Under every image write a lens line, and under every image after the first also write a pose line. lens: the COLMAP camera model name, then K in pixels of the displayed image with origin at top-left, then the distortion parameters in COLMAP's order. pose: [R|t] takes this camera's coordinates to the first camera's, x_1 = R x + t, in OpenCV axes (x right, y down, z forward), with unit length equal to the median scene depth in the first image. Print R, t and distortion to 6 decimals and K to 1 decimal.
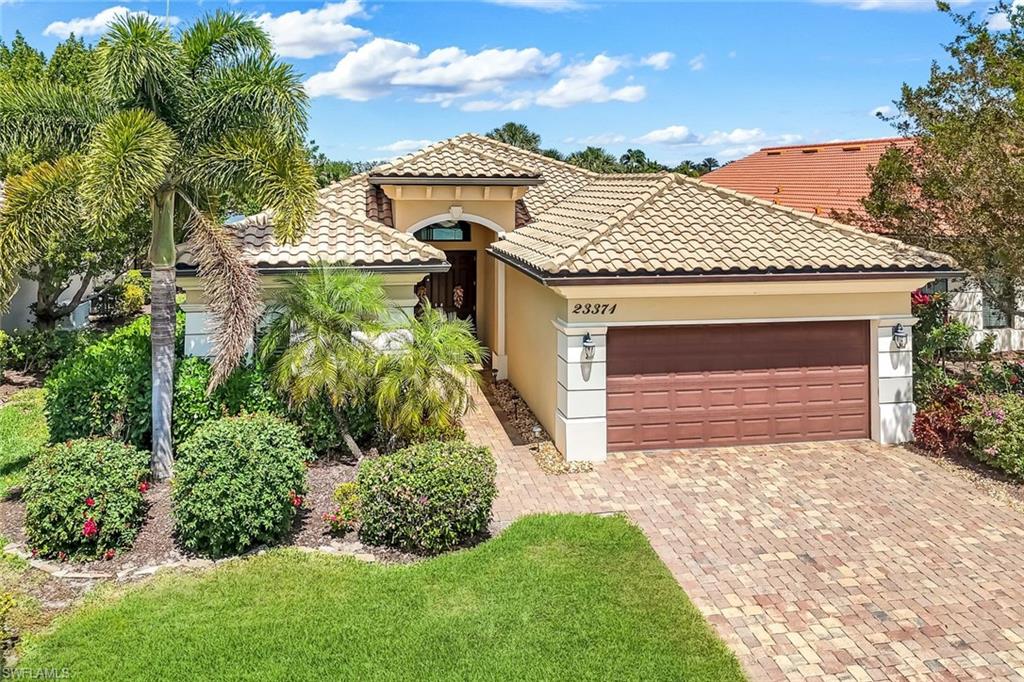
lens RADIAL K [[826.7, 0, 509.8], [0, 826.7, 165.6], [0, 0, 1]] dist [0.027601, -0.011201]
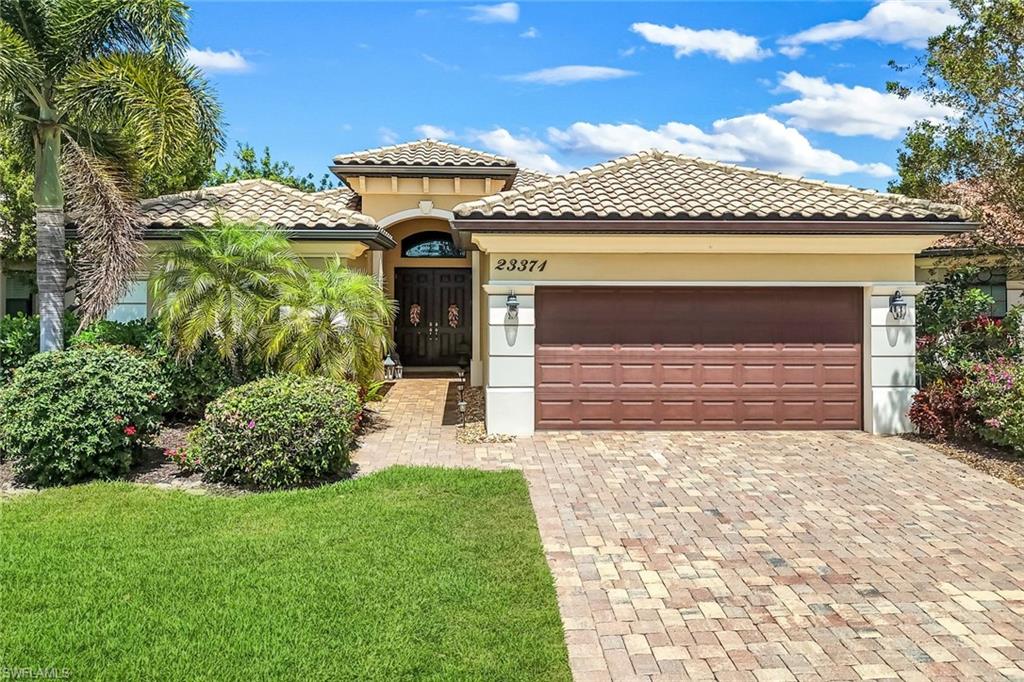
lens RADIAL K [[785.8, 0, 515.1], [0, 785.8, 302.5], [0, 0, 1]] dist [0.027217, -0.000100]
pose [[0.990129, -0.001693, -0.140149, 0.219251], [0.004476, 0.999799, 0.019544, 0.201974], [0.140088, -0.019978, 0.989938, 0.176718]]
